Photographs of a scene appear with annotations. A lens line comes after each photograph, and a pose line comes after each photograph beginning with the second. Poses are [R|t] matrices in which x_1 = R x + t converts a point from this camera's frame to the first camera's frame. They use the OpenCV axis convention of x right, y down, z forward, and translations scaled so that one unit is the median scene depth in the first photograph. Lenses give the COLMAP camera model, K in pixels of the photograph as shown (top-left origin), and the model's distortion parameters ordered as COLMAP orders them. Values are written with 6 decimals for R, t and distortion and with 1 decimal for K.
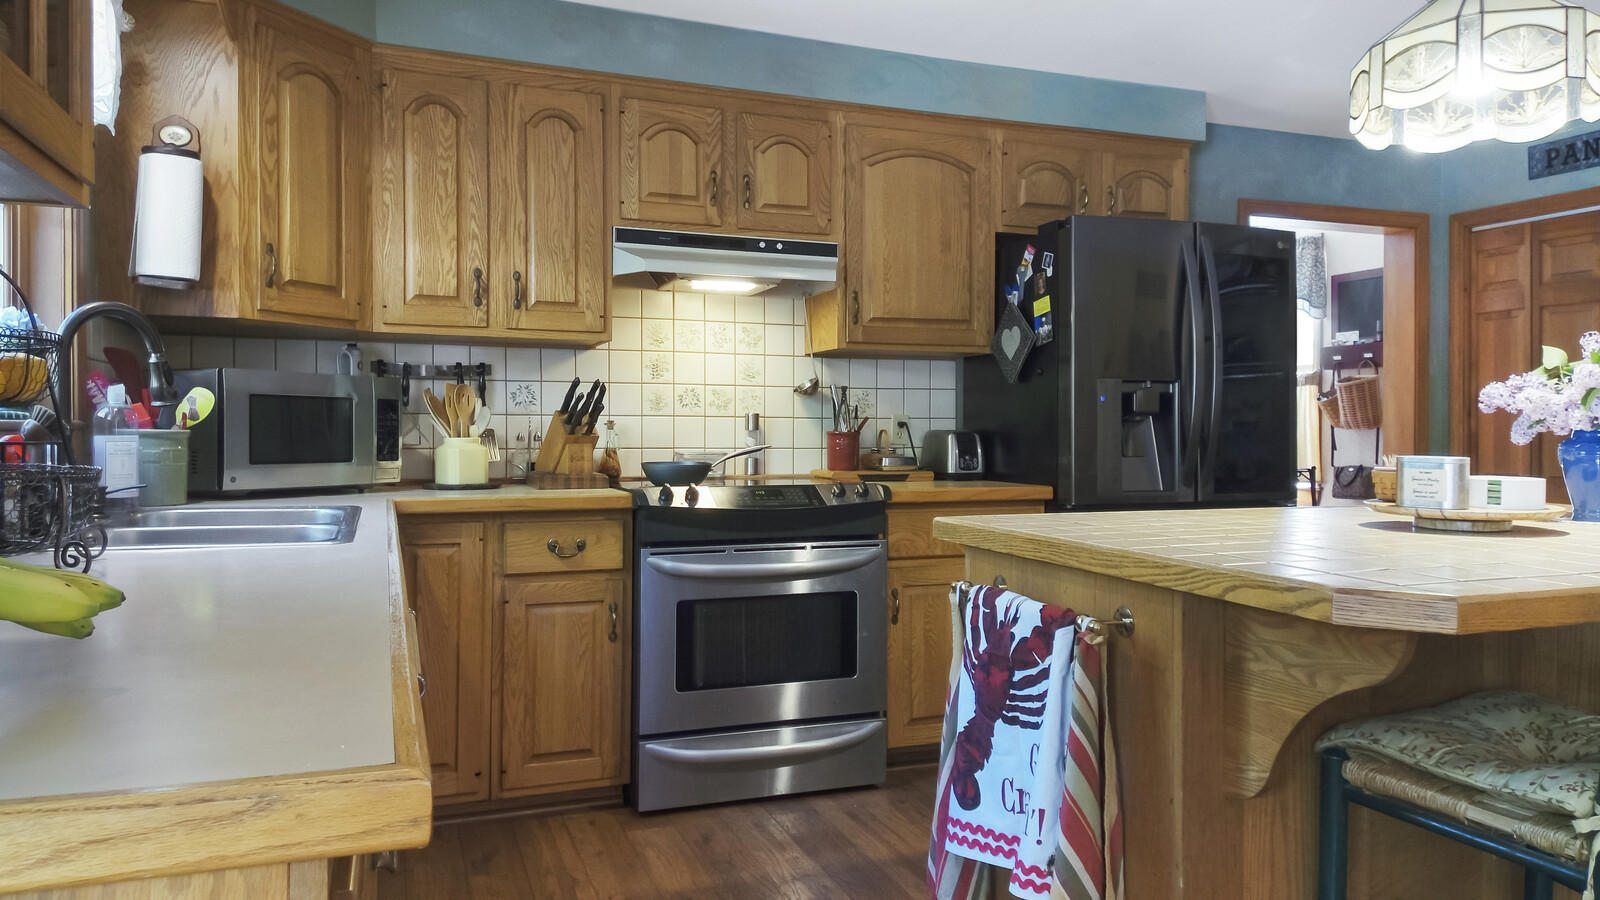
lens RADIAL K [[1076.7, 0, 804.6], [0, 1076.7, 447.2], [0, 0, 1]] dist [0.012077, 0.000901]
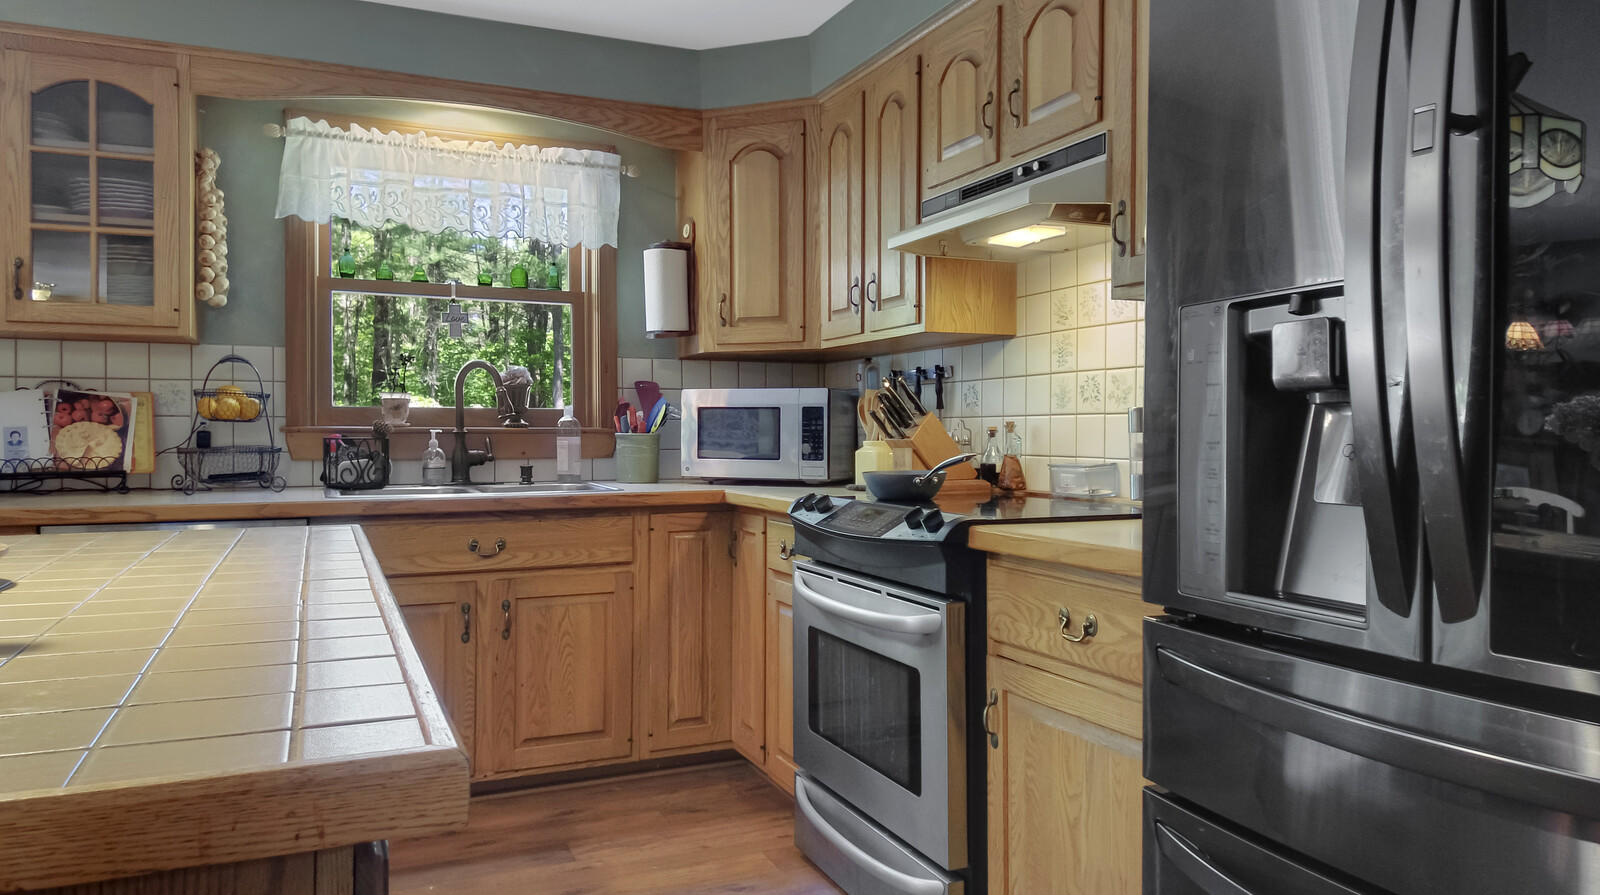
lens RADIAL K [[1076.7, 0, 805.8], [0, 1076.7, 439.7], [0, 0, 1]] dist [0.012077, 0.000901]
pose [[0.053577, 0.001552, -0.998562, 0.801467], [-0.017384, 0.999849, 0.000621, -0.010796], [0.998412, 0.017326, 0.053596, 0.995162]]
